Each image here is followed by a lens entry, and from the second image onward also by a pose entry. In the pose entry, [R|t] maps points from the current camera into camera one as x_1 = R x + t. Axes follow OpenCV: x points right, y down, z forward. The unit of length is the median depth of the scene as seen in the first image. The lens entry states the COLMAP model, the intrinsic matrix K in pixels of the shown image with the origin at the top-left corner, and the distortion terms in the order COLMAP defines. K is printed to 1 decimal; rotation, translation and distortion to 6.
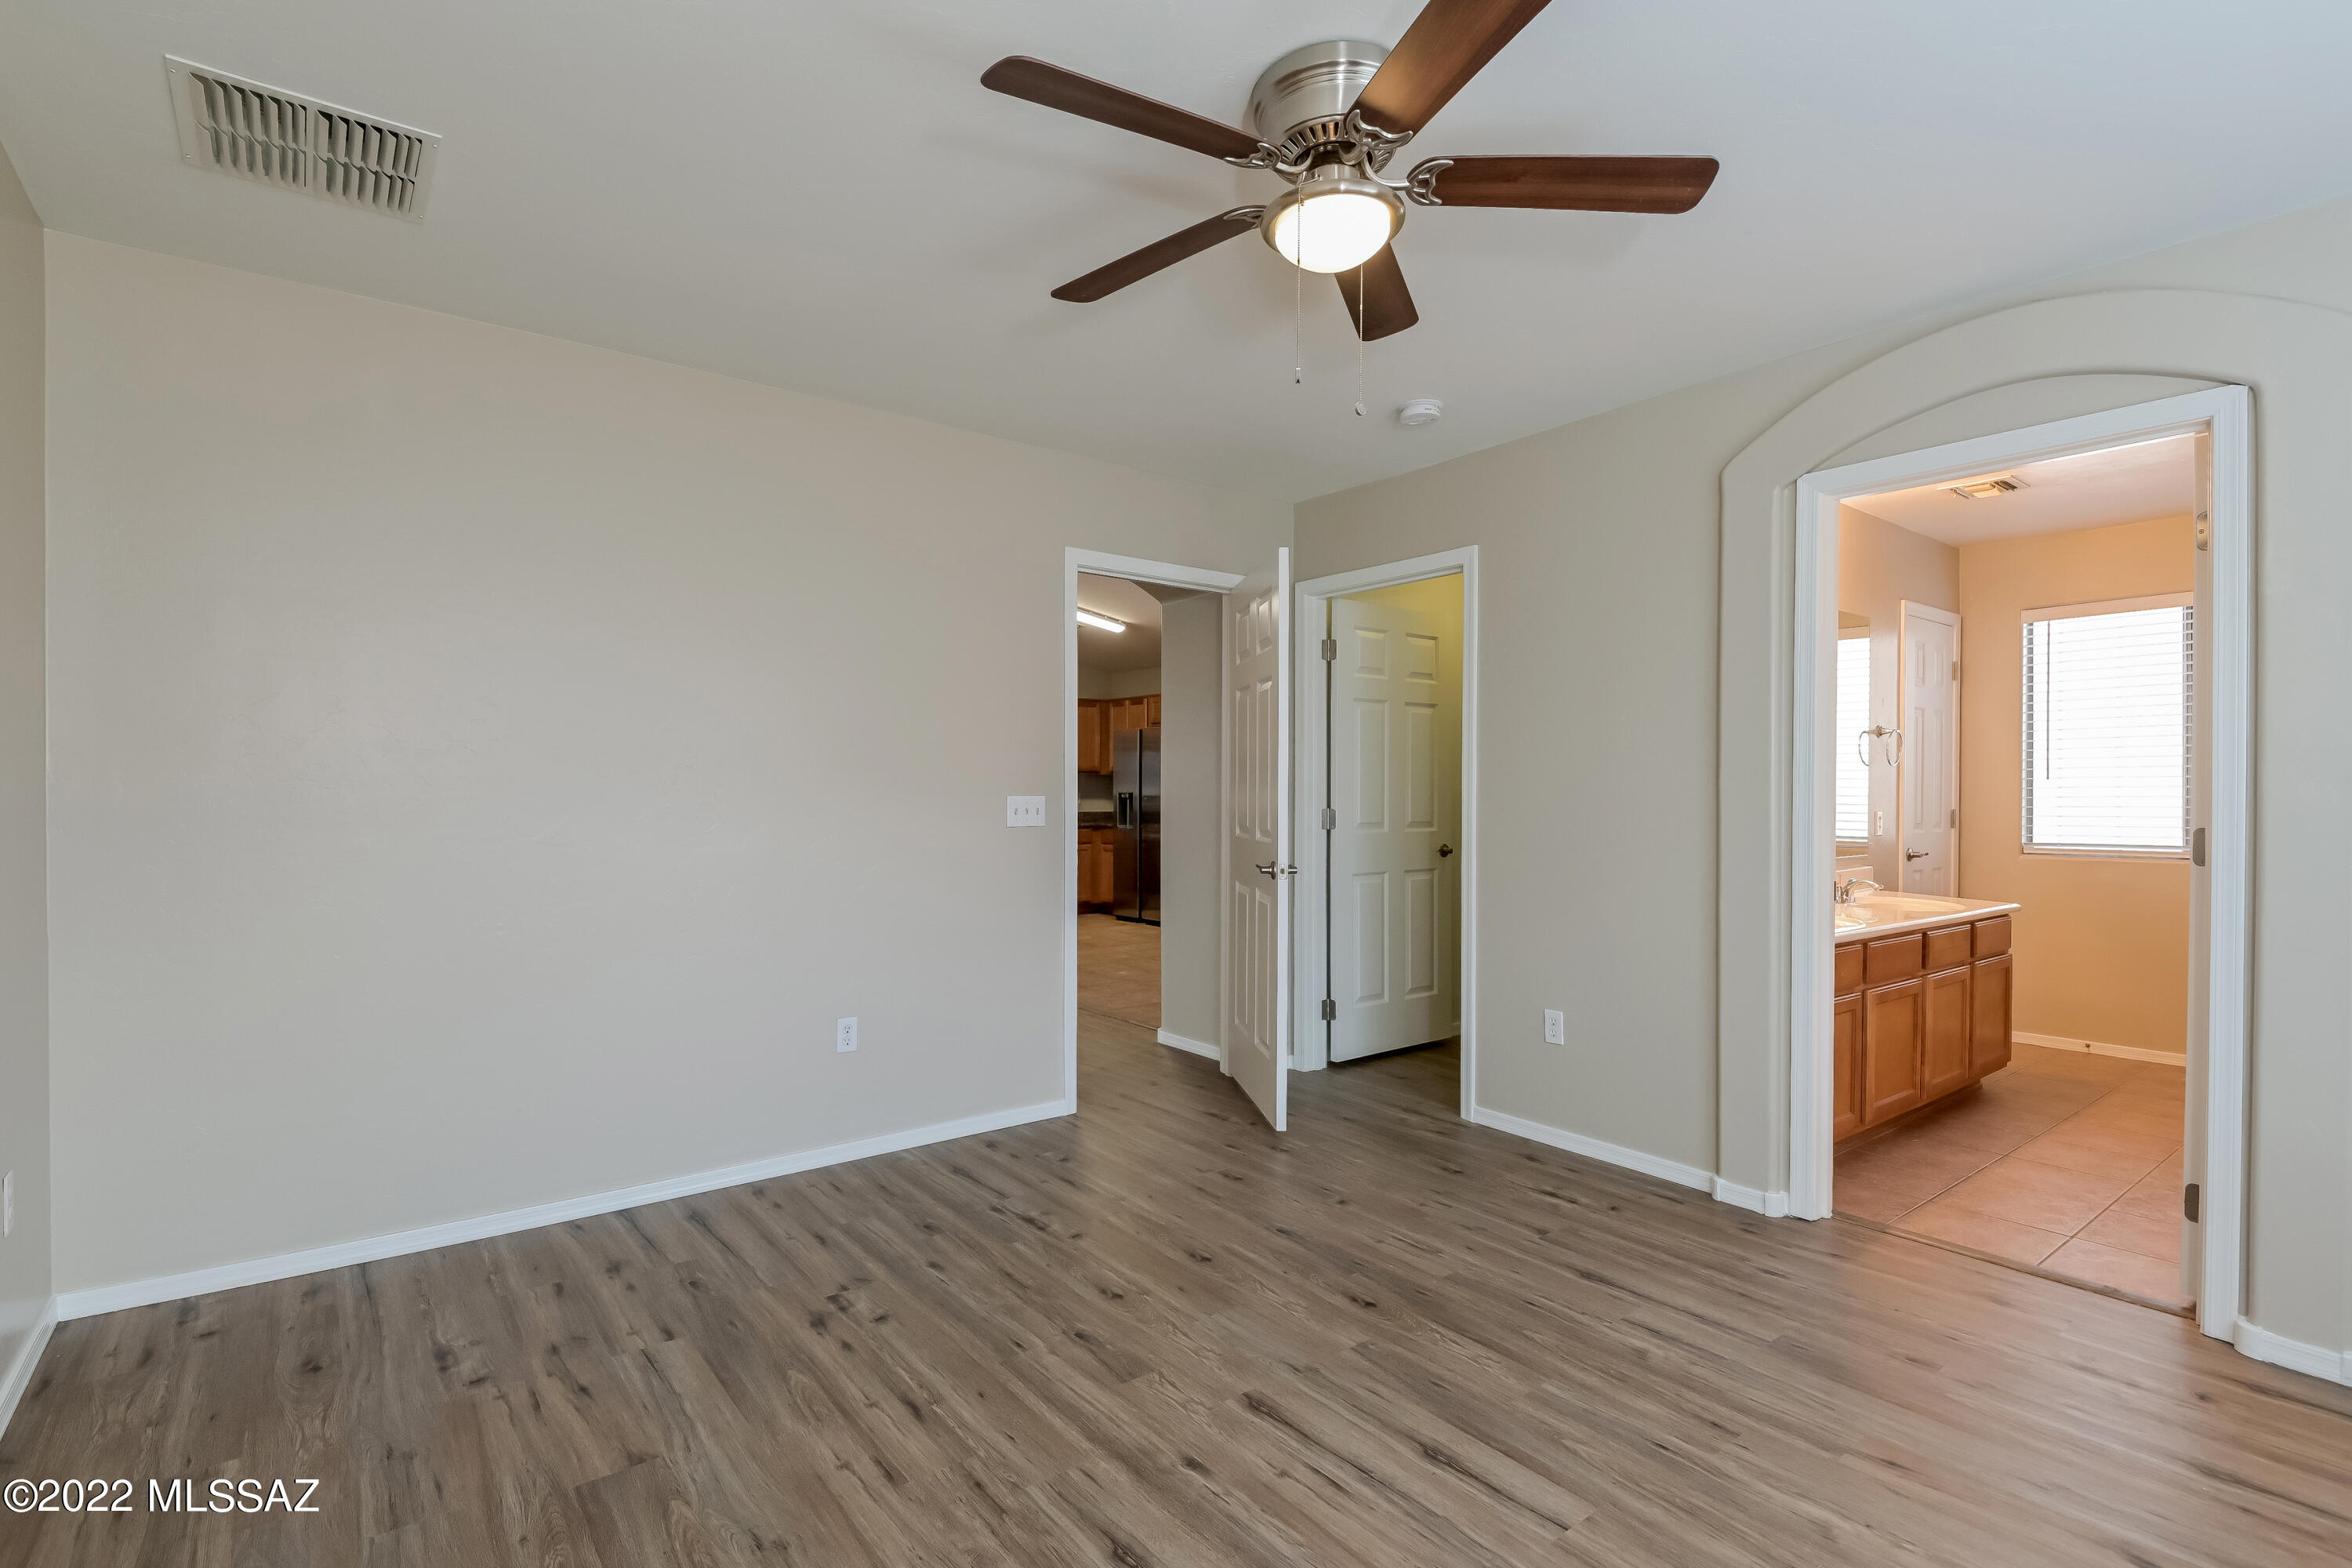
lens RADIAL K [[1080.8, 0, 1166.8], [0, 1080.8, 772.1], [0, 0, 1]] dist [-0.002371, -0.000516]
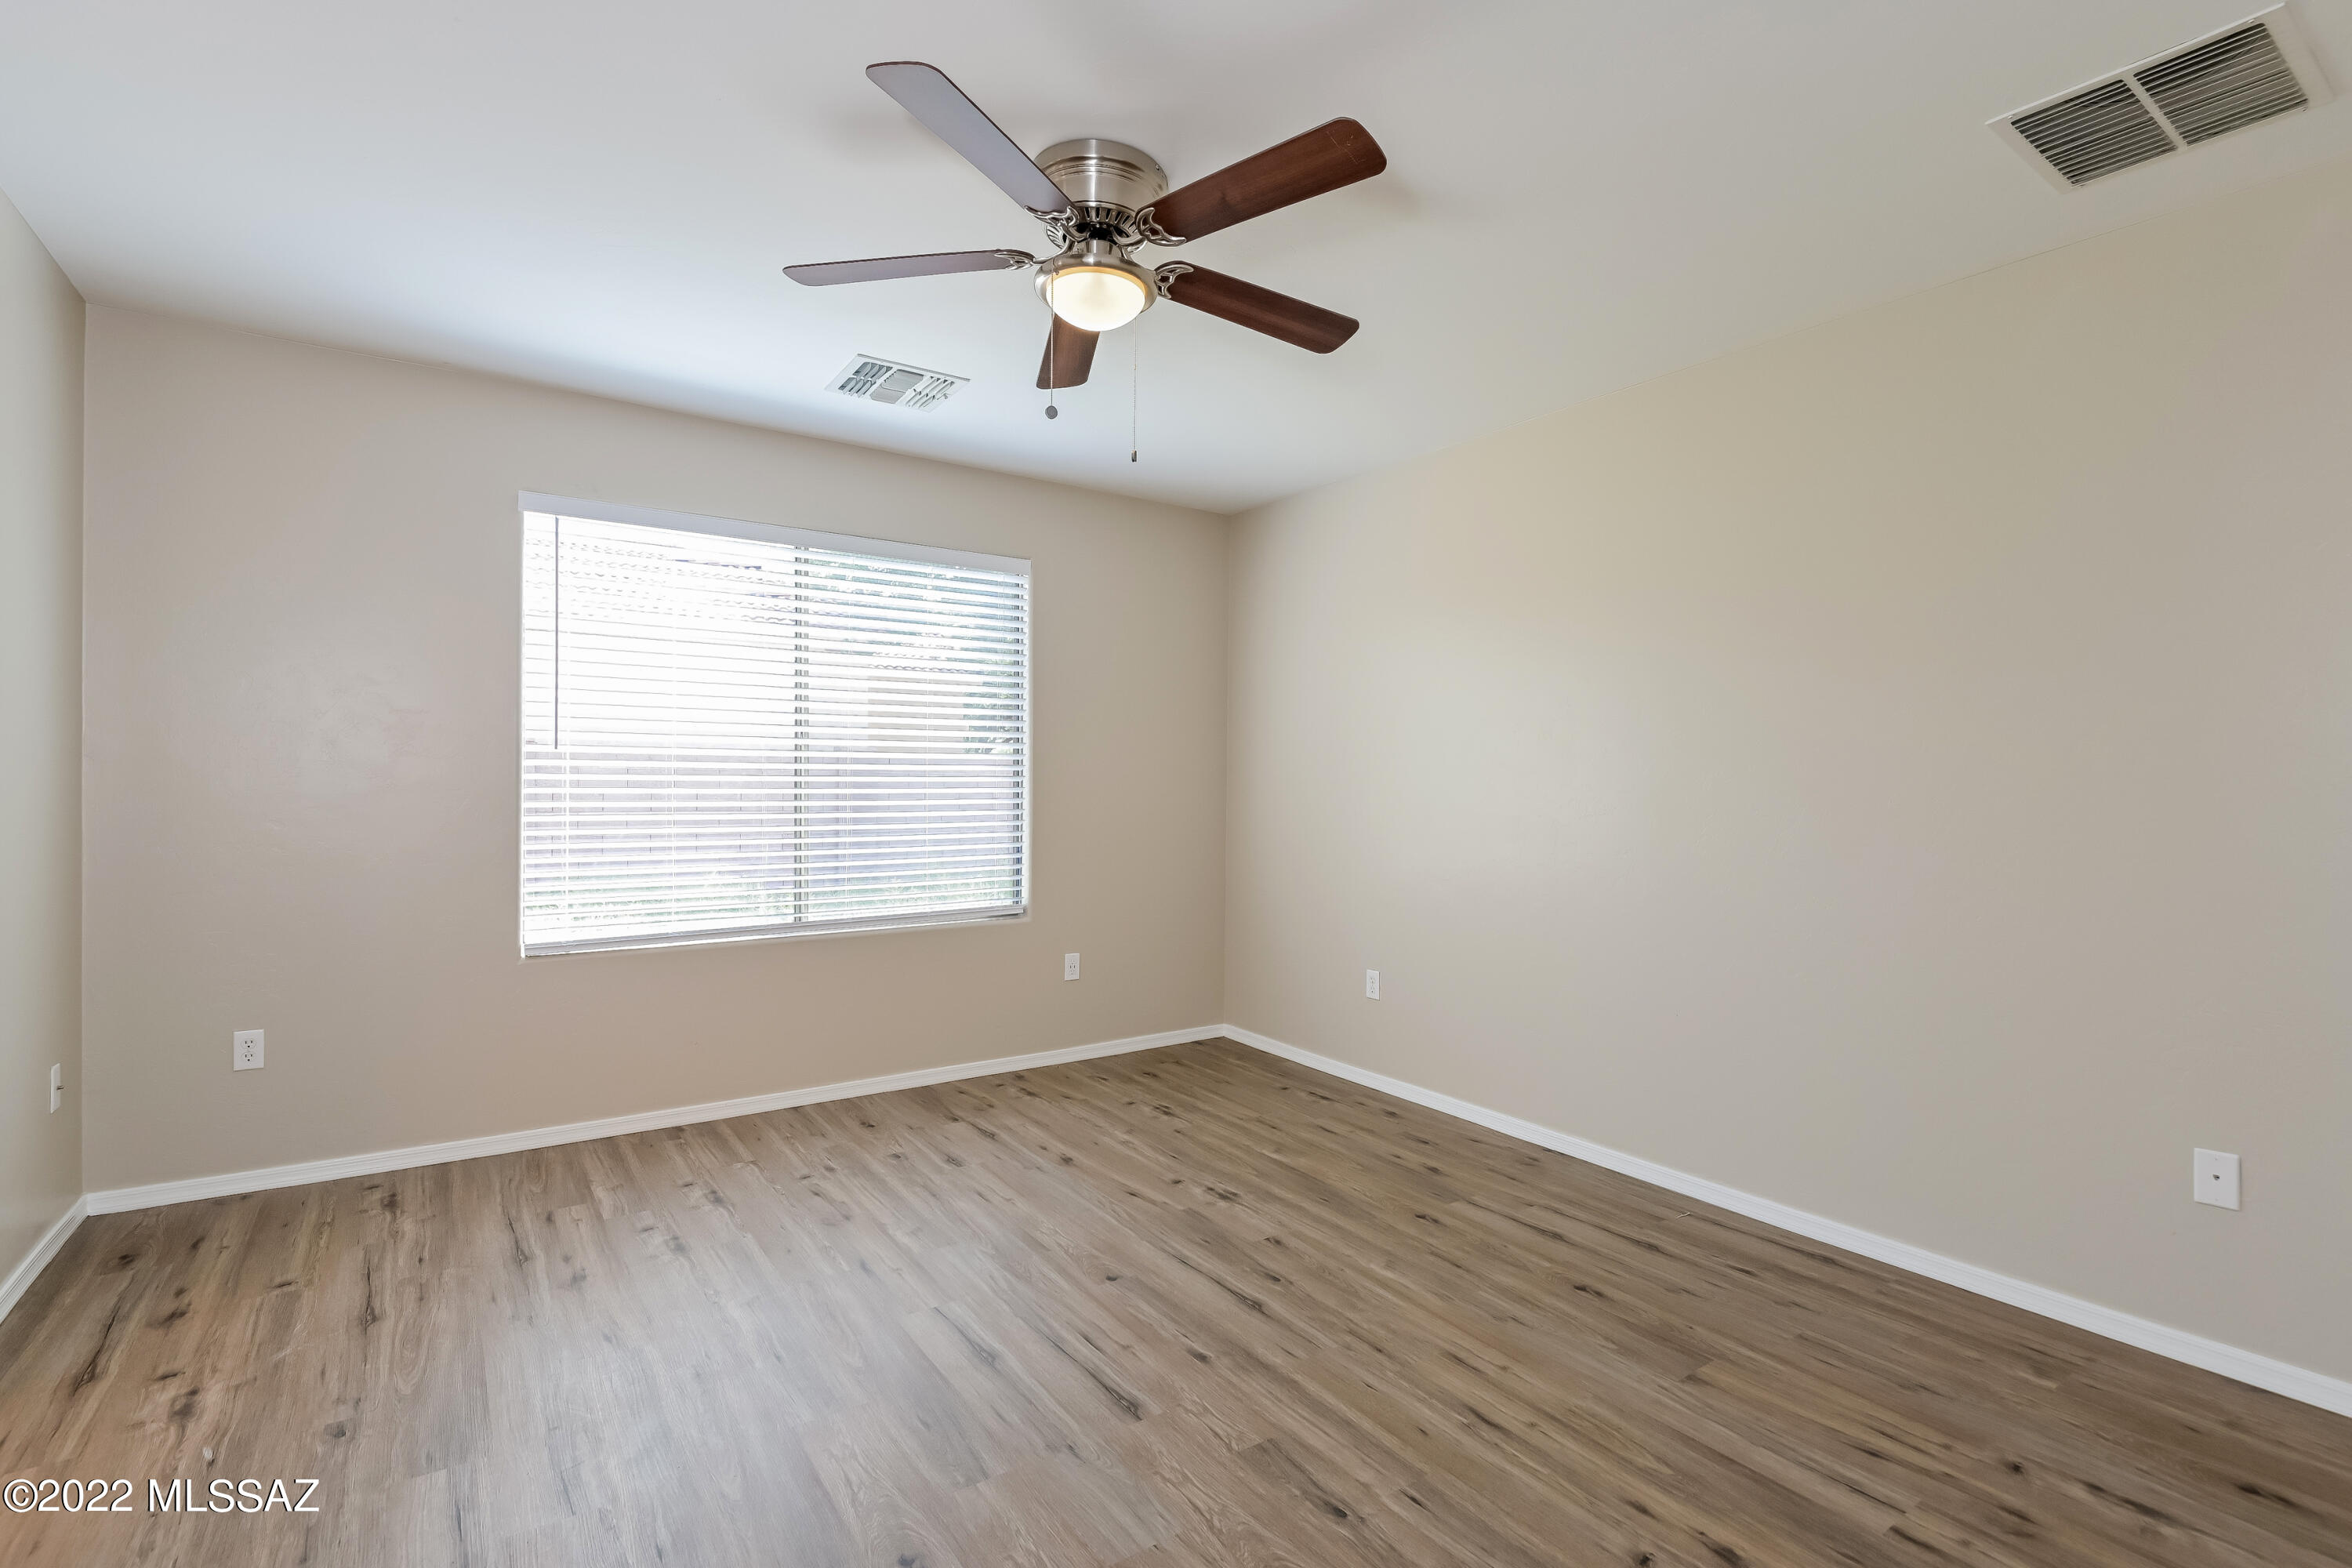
lens RADIAL K [[1080.8, 0, 1166.8], [0, 1080.8, 772.1], [0, 0, 1]] dist [-0.002371, -0.000516]
pose [[-0.998111, -0.016006, 0.059322, 0.002190], [-0.017734, 0.999430, -0.028720, 0.041969], [-0.058829, -0.029718, -0.997826, 1.998255]]
